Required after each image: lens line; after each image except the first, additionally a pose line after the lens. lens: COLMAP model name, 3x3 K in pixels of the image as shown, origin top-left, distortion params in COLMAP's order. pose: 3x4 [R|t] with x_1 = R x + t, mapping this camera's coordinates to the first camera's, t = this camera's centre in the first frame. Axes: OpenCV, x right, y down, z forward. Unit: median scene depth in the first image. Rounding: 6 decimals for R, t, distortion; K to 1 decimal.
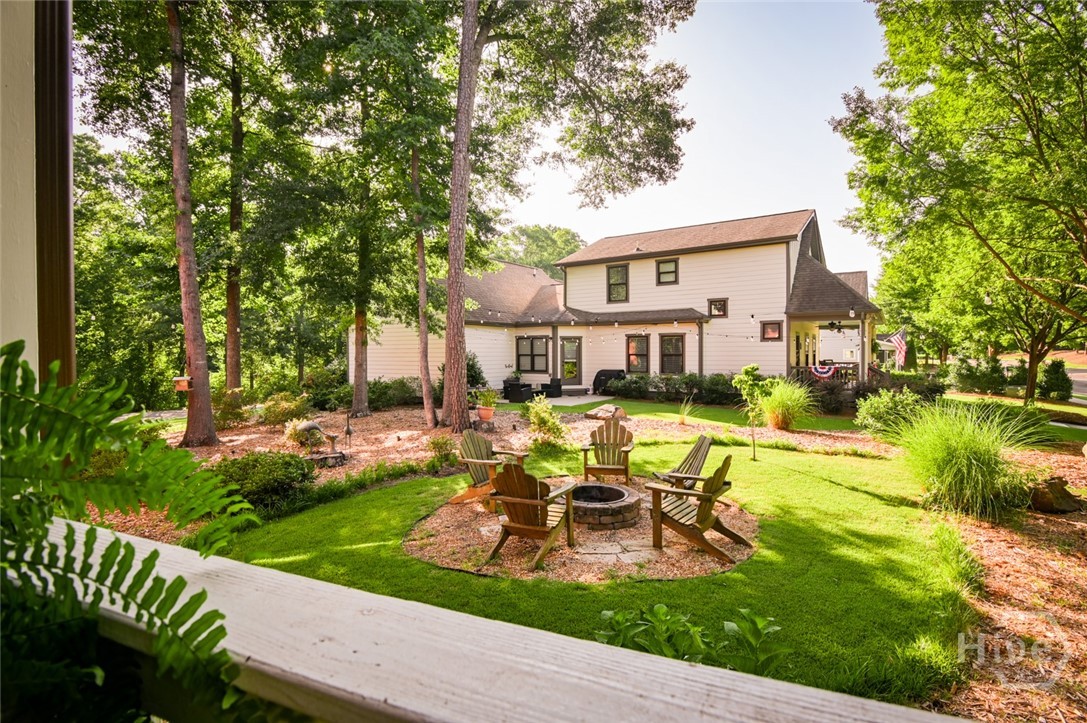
lens RADIAL K [[533.9, 0, 551.0], [0, 533.9, 361.5], [0, 0, 1]] dist [-0.018120, -0.002232]
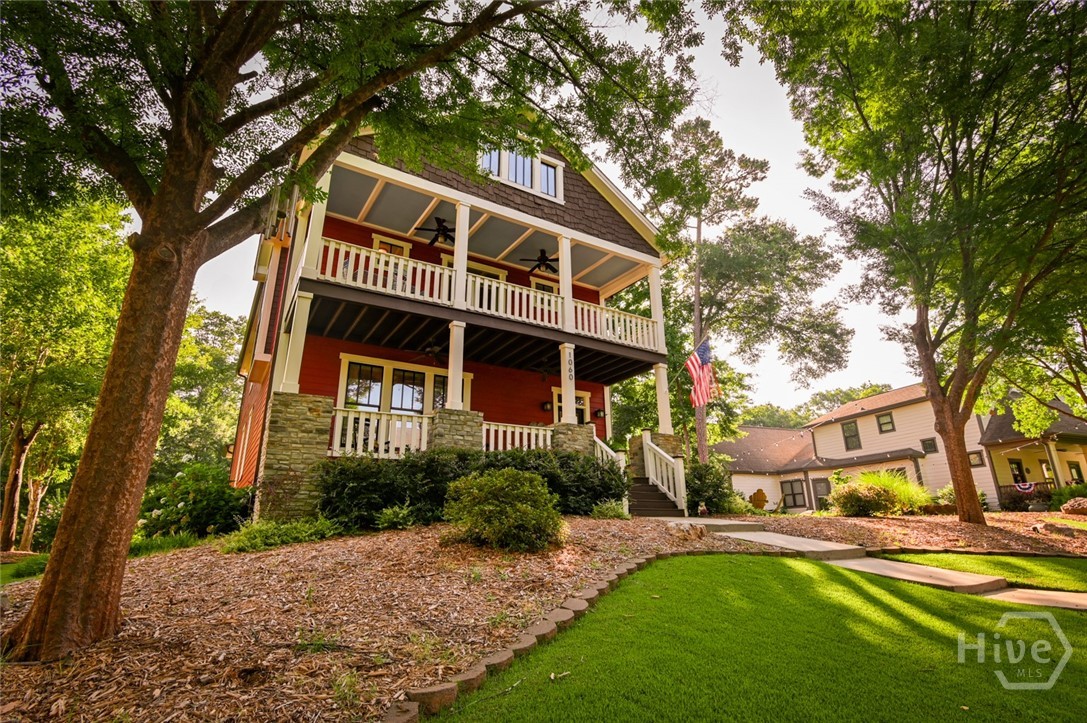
lens RADIAL K [[533.9, 0, 540.6], [0, 533.9, 365.1], [0, 0, 1]] dist [-0.018120, -0.002232]
pose [[0.803864, -0.185021, -0.565305, 0.299696], [-0.003925, 0.948720, -0.316092, 0.115889], [0.594800, 0.256314, 0.761916, -0.555127]]
